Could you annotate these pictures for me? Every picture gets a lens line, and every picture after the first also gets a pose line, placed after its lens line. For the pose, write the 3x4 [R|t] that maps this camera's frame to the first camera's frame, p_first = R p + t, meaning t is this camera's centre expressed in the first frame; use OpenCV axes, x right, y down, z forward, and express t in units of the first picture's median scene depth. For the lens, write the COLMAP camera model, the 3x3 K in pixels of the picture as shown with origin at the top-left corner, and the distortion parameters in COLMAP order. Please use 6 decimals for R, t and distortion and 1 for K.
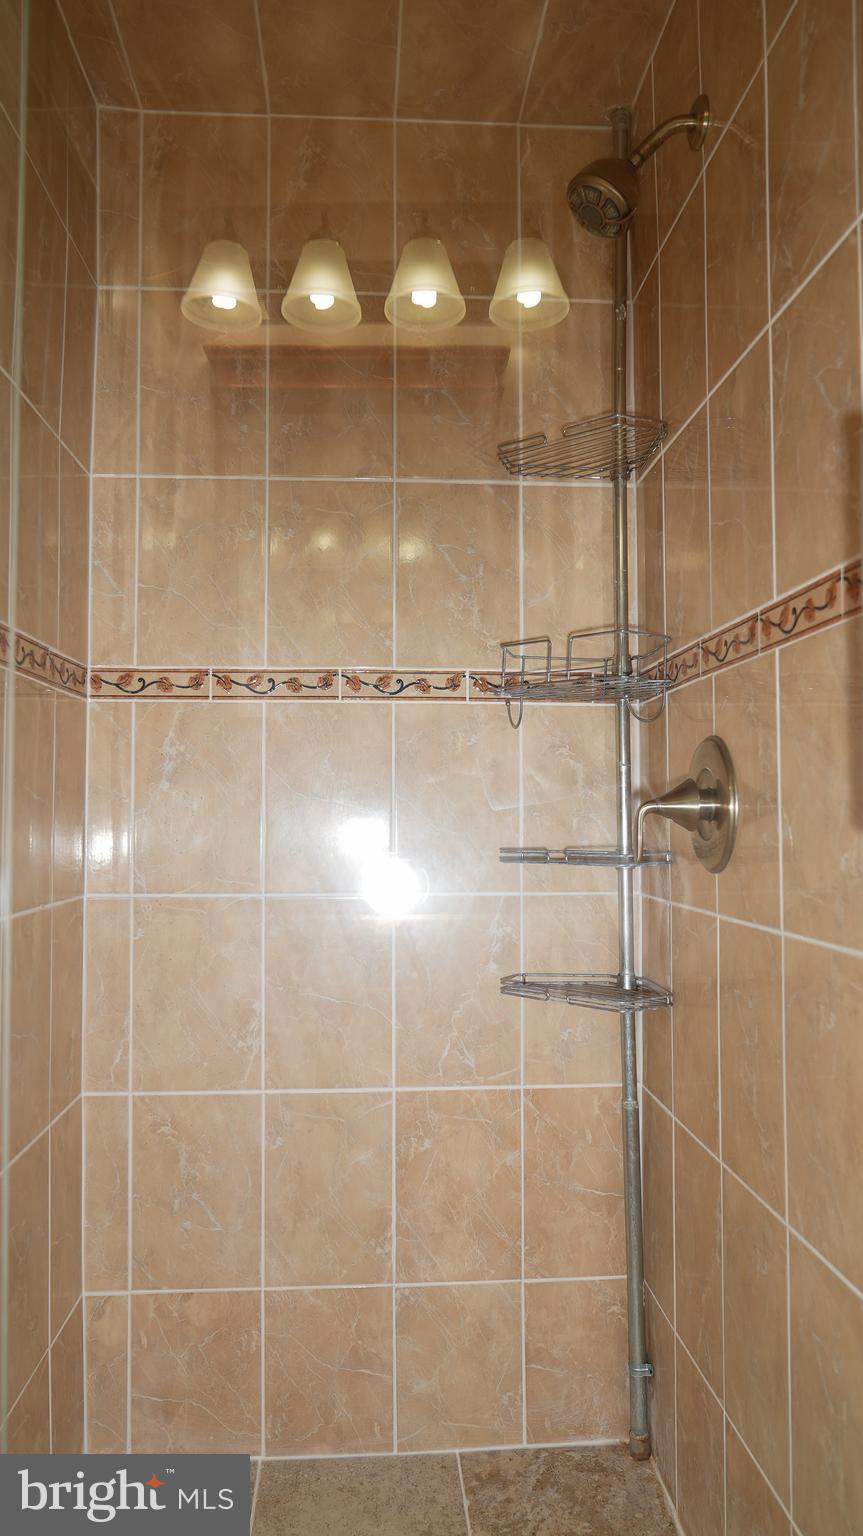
lens RADIAL K [[1069.0, 0, 431.5], [0, 1069.0, 768.0], [0, 0, 1]] dist [0.003499, 0.004250]
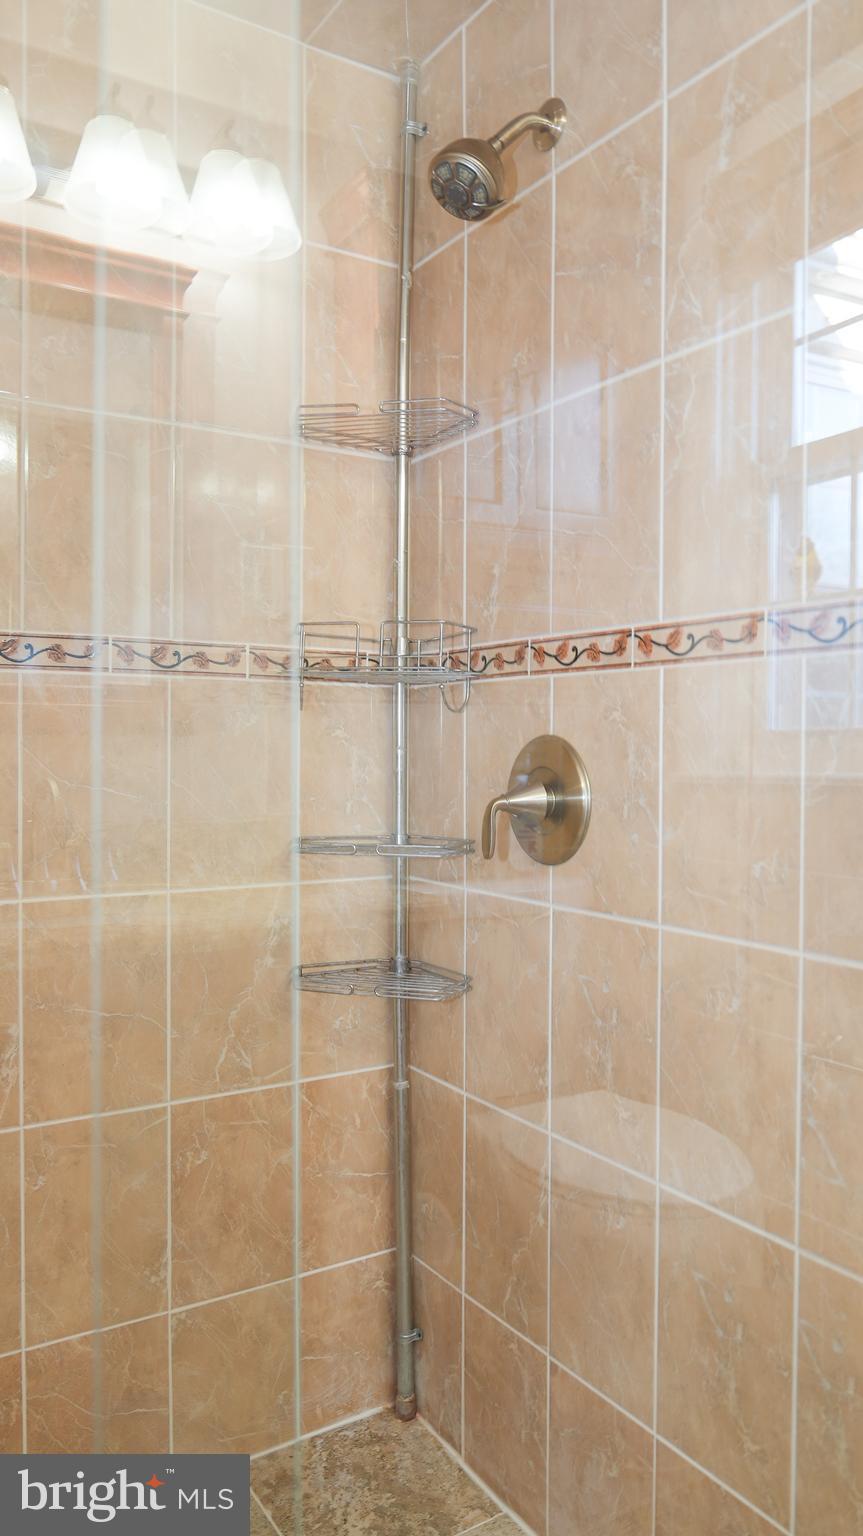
lens RADIAL K [[1135.2, 0, 431.5], [0, 1135.2, 768.0], [0, 0, 1]] dist [0.004176, 0.002061]
pose [[0.880401, -0.002743, 0.474221, -0.298695], [-0.028618, 0.997854, 0.058901, -0.048848], [-0.473365, -0.065427, 0.878433, 0.061708]]
